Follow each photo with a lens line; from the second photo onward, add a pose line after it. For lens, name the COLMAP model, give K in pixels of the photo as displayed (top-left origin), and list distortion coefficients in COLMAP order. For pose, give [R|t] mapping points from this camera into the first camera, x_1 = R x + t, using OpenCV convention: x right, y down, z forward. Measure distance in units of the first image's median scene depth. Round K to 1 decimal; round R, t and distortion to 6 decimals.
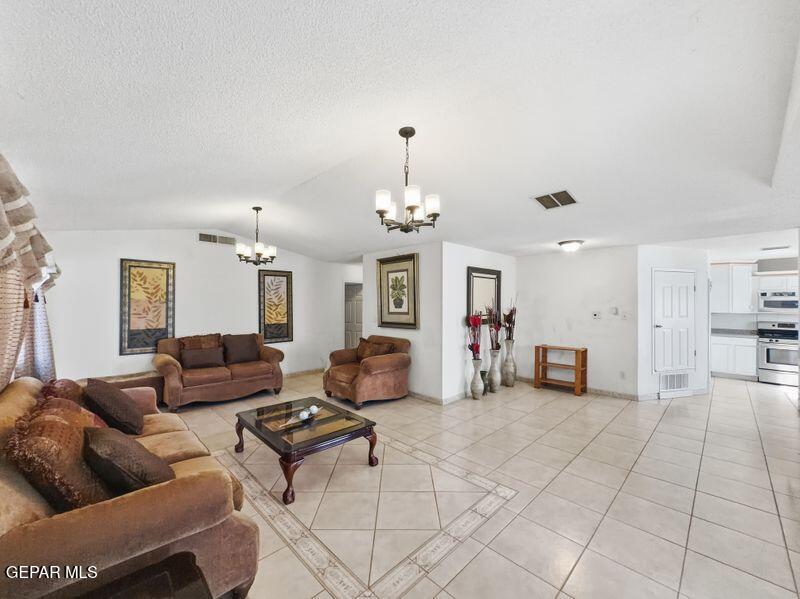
lens RADIAL K [[322.1, 0, 400.0], [0, 322.1, 299.5], [0, 0, 1]] dist [-0.001556, 0.000015]
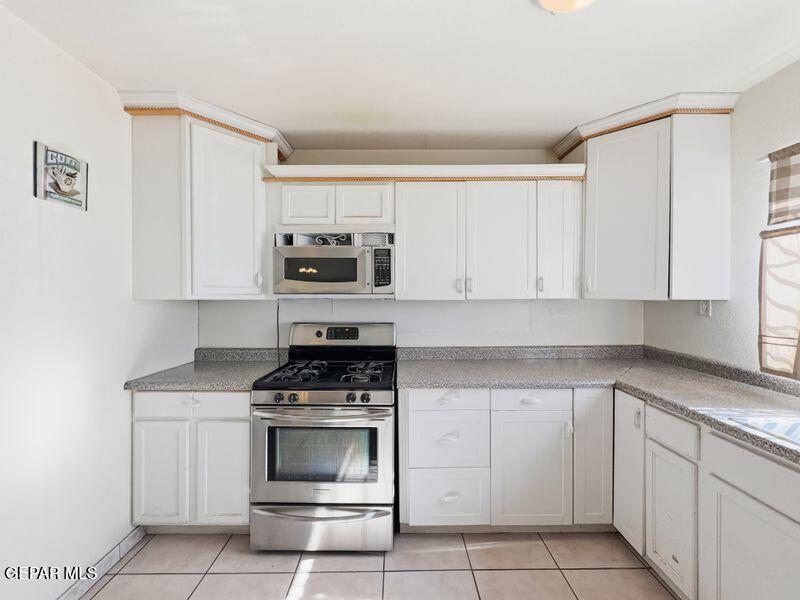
lens RADIAL K [[326.2, 0, 400.5], [0, 326.2, 298.1], [0, 0, 1]] dist [-0.000429, -0.000118]
pose [[0.695648, -0.013289, 0.718260, 1.131239], [-0.001889, 0.999792, 0.020327, 0.040595], [-0.718380, -0.015497, 0.695478, 0.806174]]
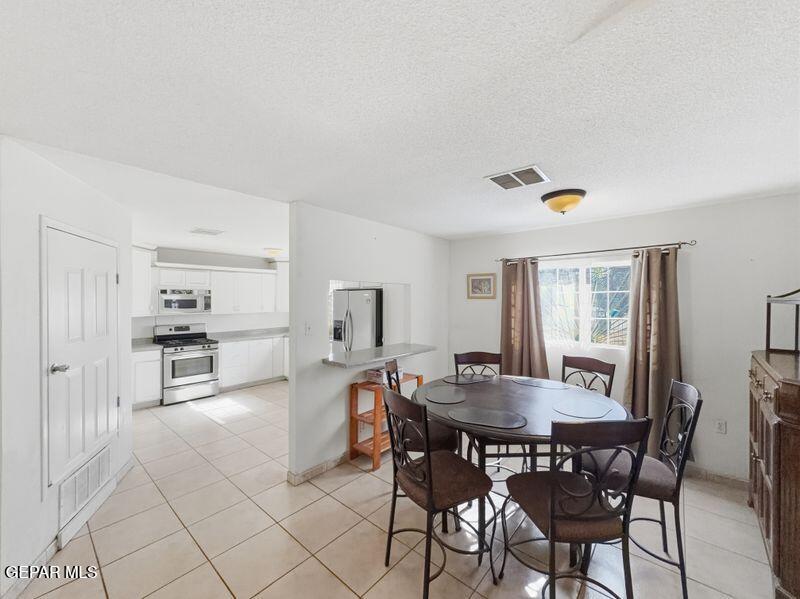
lens RADIAL K [[322.1, 0, 400.0], [0, 322.1, 299.5], [0, 0, 1]] dist [-0.001556, 0.000015]
pose [[-0.079301, -0.005921, 0.996833, 0.344922], [-0.010588, 0.999931, 0.005098, -0.007671], [-0.996794, -0.010150, -0.079358, 0.560776]]
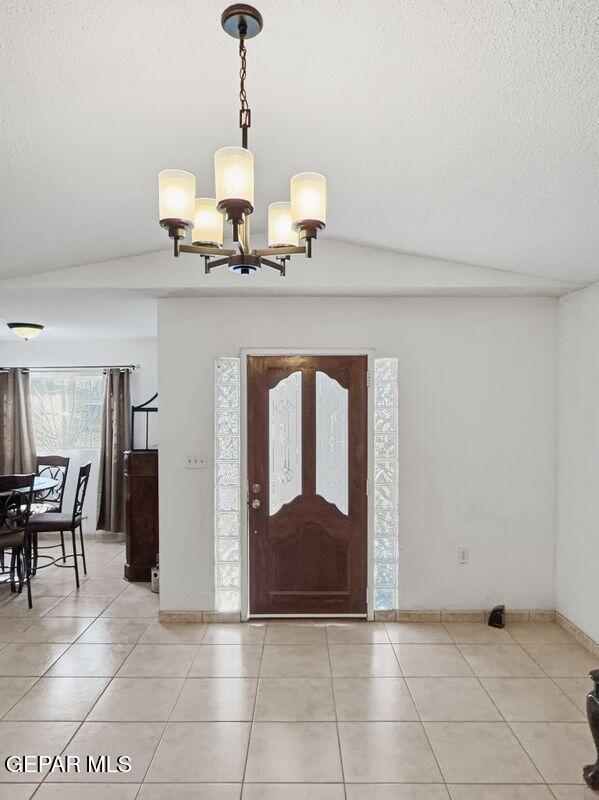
lens RADIAL K [[519.6, 0, 296.5], [0, 519.6, 416.9], [0, 0, 1]] dist [-0.004446, -0.000927]
pose [[-0.704762, -0.019027, 0.709189, -0.210947], [-0.008760, 0.999797, 0.018119, -0.014691], [-0.709390, 0.006557, -0.704786, 0.602613]]
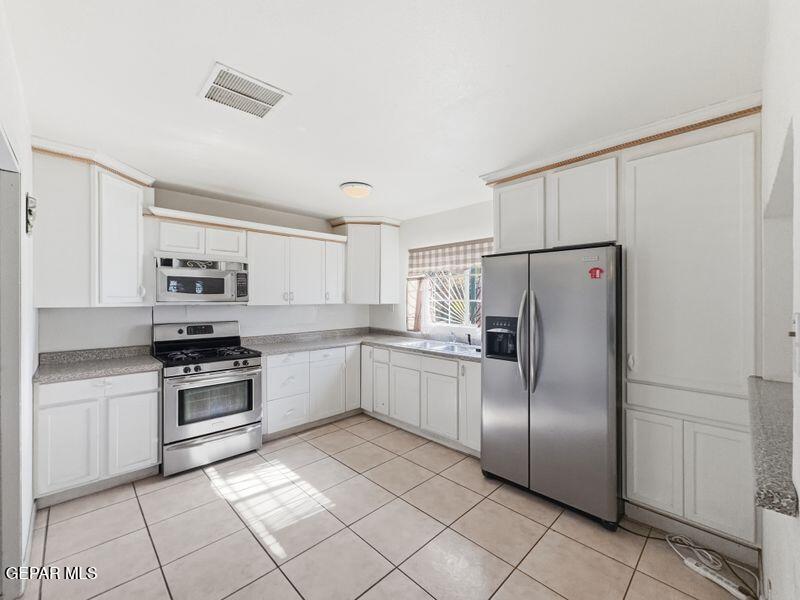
lens RADIAL K [[336.0, 0, 400.0], [0, 336.0, 300.0], [0, 0, 1]] dist [0.000492, 0.000170]
pose [[0.003536, -0.009046, 0.999953, 0.786981], [-0.010614, 0.999902, 0.009083, 0.031870], [-0.999937, -0.010646, 0.003440, 0.791664]]
